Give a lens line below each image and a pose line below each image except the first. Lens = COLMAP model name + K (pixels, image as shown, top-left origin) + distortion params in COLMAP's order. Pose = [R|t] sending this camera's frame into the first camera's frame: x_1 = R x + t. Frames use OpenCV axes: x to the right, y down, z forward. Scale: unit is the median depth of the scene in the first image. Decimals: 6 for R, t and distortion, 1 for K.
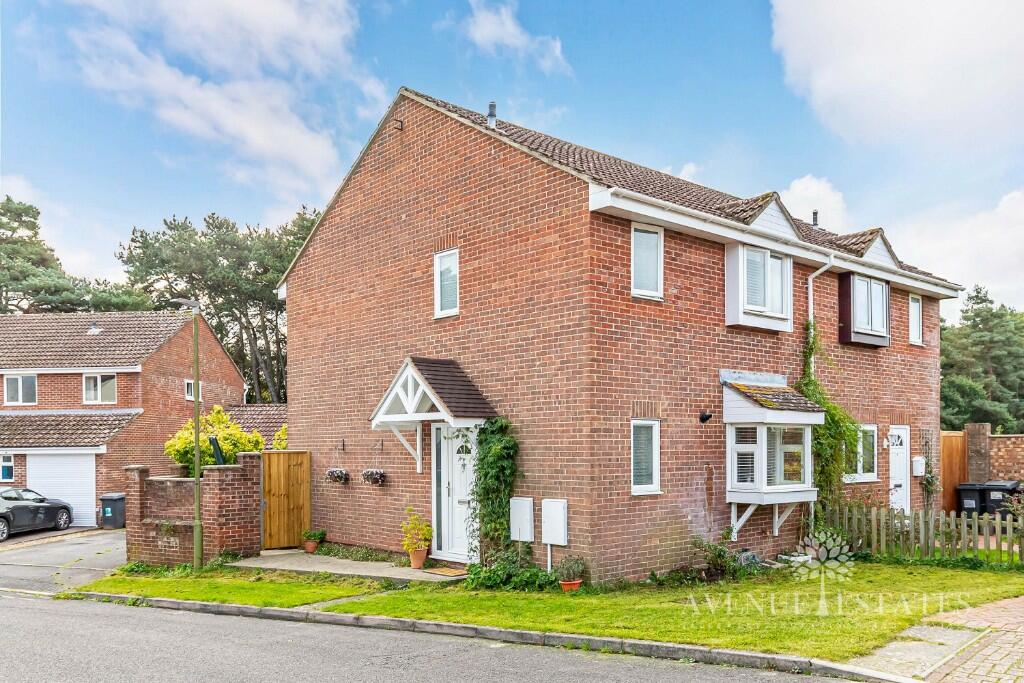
lens RADIAL K [[570.6, 0, 512.0], [0, 570.6, 341.5], [0, 0, 1]] dist [-0.002577, -0.000153]
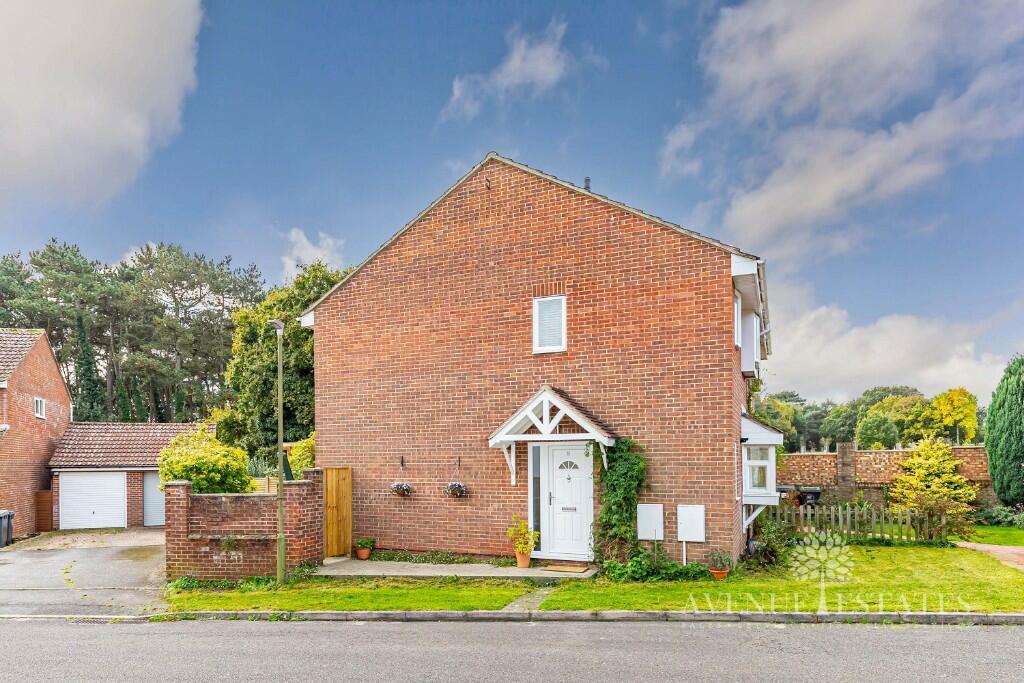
lens RADIAL K [[462.7, 0, 511.9], [0, 462.7, 375.1], [0, 0, 1]] dist [-0.000258, -0.000257]
pose [[0.968875, 0.044401, 0.243537, -0.445788], [-0.043497, 0.999012, -0.009091, 0.016500], [-0.243700, -0.001785, 0.969849, 0.095964]]
